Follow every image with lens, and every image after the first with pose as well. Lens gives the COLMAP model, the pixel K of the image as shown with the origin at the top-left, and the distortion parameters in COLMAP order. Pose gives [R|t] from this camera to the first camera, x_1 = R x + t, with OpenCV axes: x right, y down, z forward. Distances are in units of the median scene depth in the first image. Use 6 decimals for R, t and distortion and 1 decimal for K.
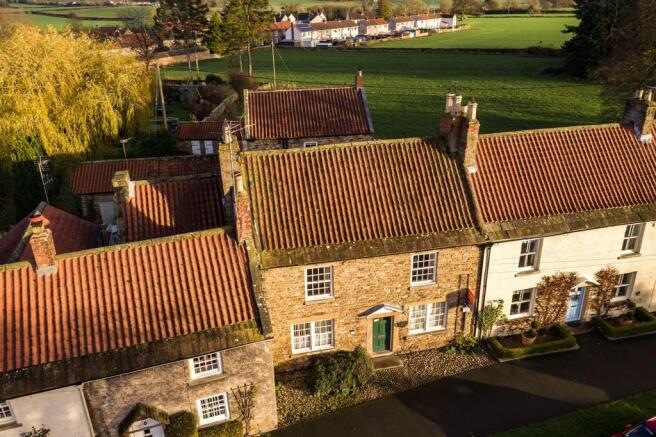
lens RADIAL K [[513.7, 0, 328.0], [0, 513.7, 218.5], [0, 0, 1]] dist [-0.028342, 0.000457]
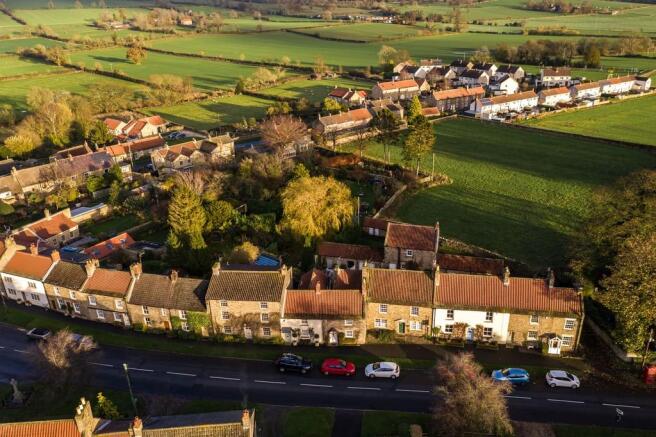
lens RADIAL K [[513.7, 0, 328.0], [0, 513.7, 218.5], [0, 0, 1]] dist [-0.028342, 0.000457]
pose [[0.915359, 0.153532, -0.372217, 0.794560], [-0.151024, 0.987872, 0.036078, -0.521843], [0.373241, 0.023189, 0.927444, -2.283242]]
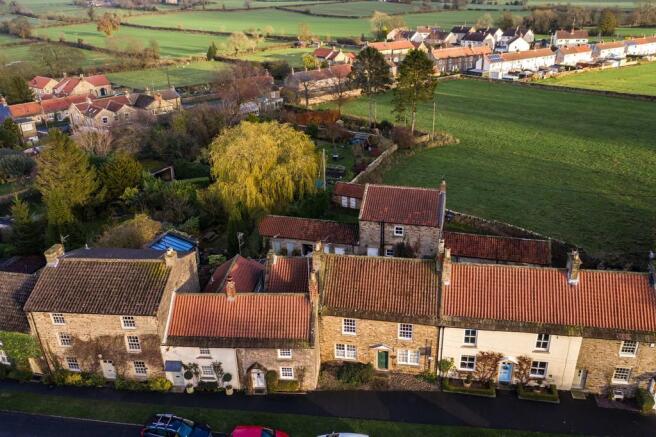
lens RADIAL K [[513.7, 0, 328.0], [0, 513.7, 218.5], [0, 0, 1]] dist [-0.028342, 0.000457]
pose [[0.918227, 0.158409, -0.362995, 0.515932], [-0.149234, 0.987360, 0.053378, -0.351459], [0.366863, 0.005158, 0.930261, -0.815130]]
